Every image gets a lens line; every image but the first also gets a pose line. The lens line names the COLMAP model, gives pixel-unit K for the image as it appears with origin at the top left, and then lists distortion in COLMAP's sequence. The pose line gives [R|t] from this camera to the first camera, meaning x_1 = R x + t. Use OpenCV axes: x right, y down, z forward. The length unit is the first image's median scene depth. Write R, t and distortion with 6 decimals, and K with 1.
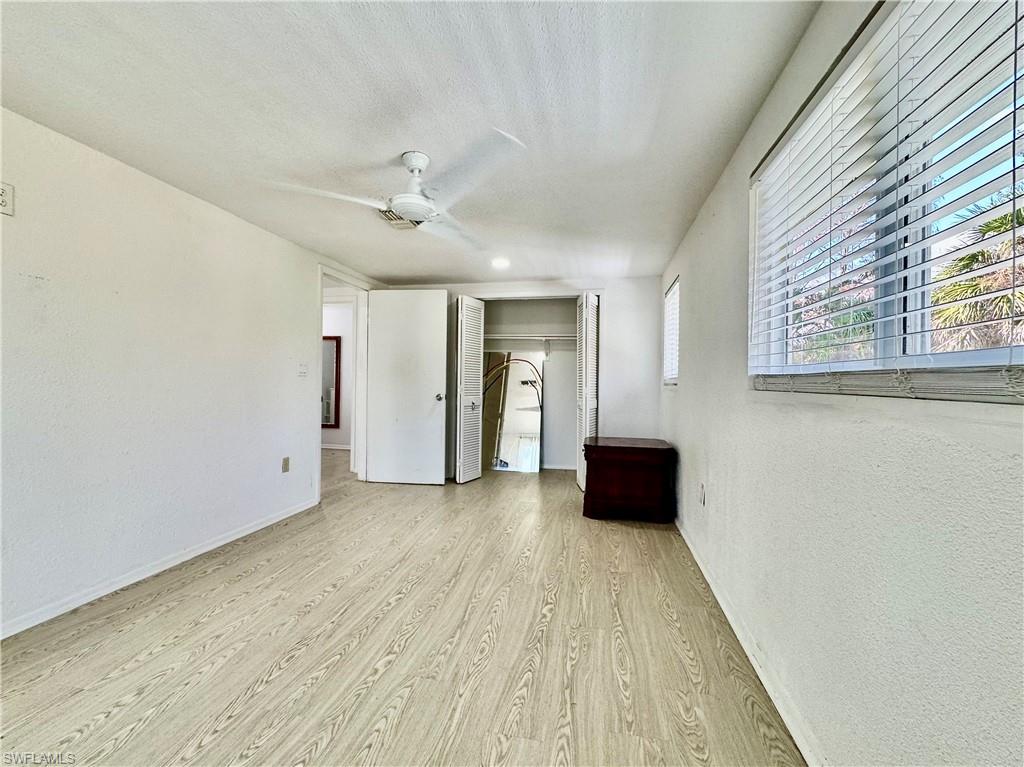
lens RADIAL K [[439.6, 0, 512.0], [0, 439.6, 383.5], [0, 0, 1]] dist [-0.001853, 0.000031]
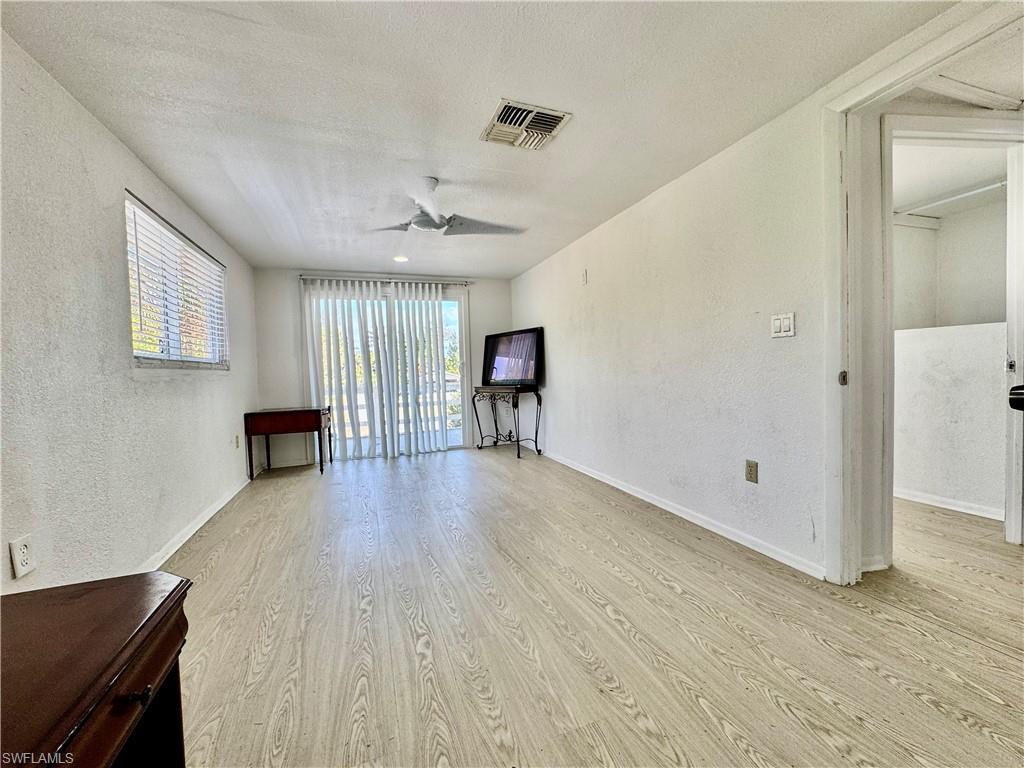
lens RADIAL K [[410.7, 0, 512.0], [0, 410.7, 384.0], [0, 0, 1]] dist [-0.004110, 0.000290]
pose [[-0.855024, 0.033740, -0.517489, 0.167254], [0.019425, 0.999265, 0.033058, 0.028332], [0.518224, 0.018213, -0.855051, 1.771106]]
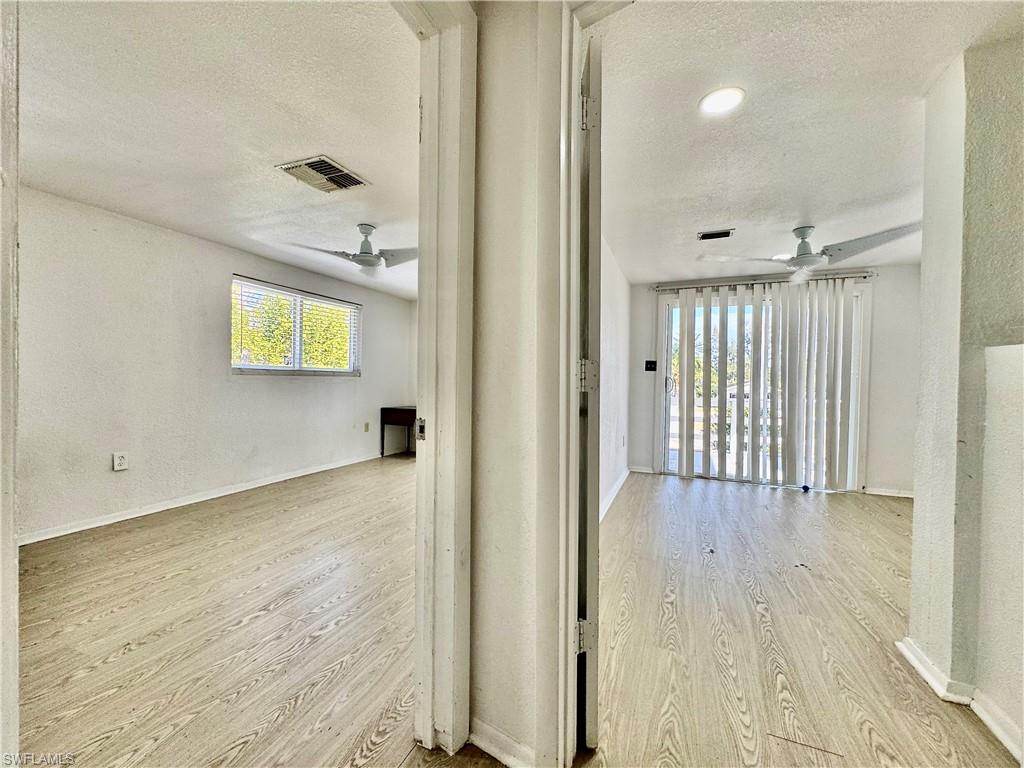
lens RADIAL K [[410.7, 0, 512.0], [0, 410.7, 384.0], [0, 0, 1]] dist [-0.004110, 0.000290]
pose [[-0.980797, -0.028313, 0.192965, -0.828190], [-0.025707, 0.999542, 0.015995, -0.005469], [-0.193330, 0.010728, -0.981075, 1.900554]]
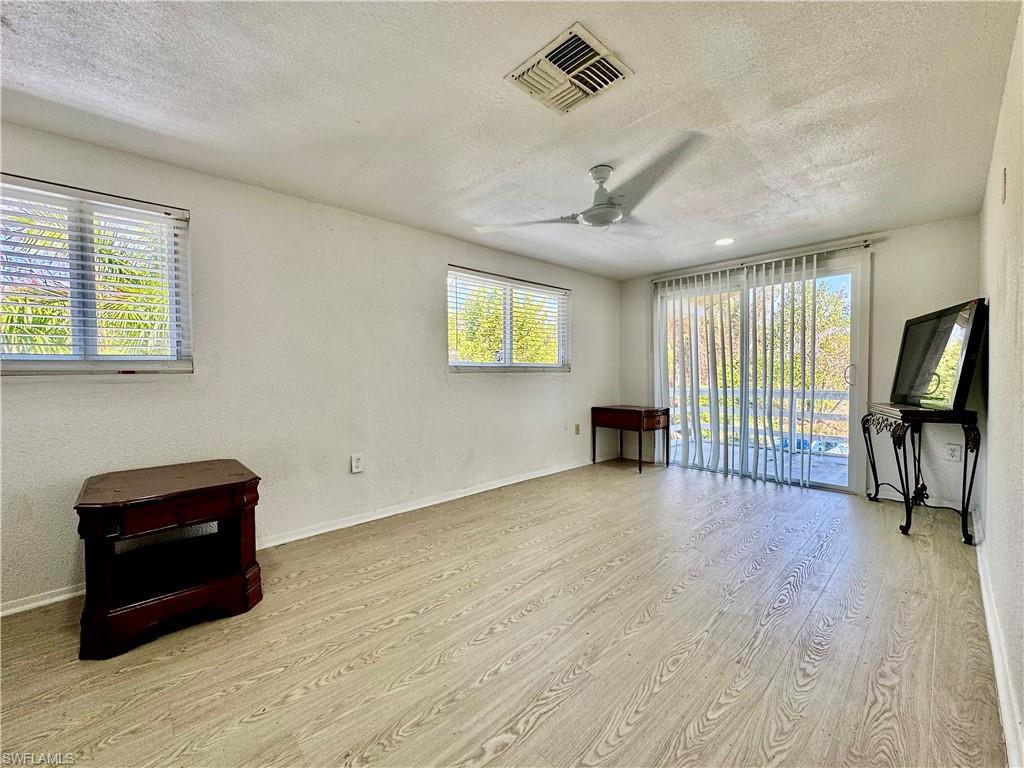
lens RADIAL K [[410.7, 0, 512.0], [0, 410.7, 384.0], [0, 0, 1]] dist [-0.004110, 0.000290]
pose [[-0.811659, -0.020074, 0.583786, -0.547076], [0.001327, 0.999343, 0.036208, -0.002662], [-0.584130, 0.030163, -0.811100, 1.658431]]
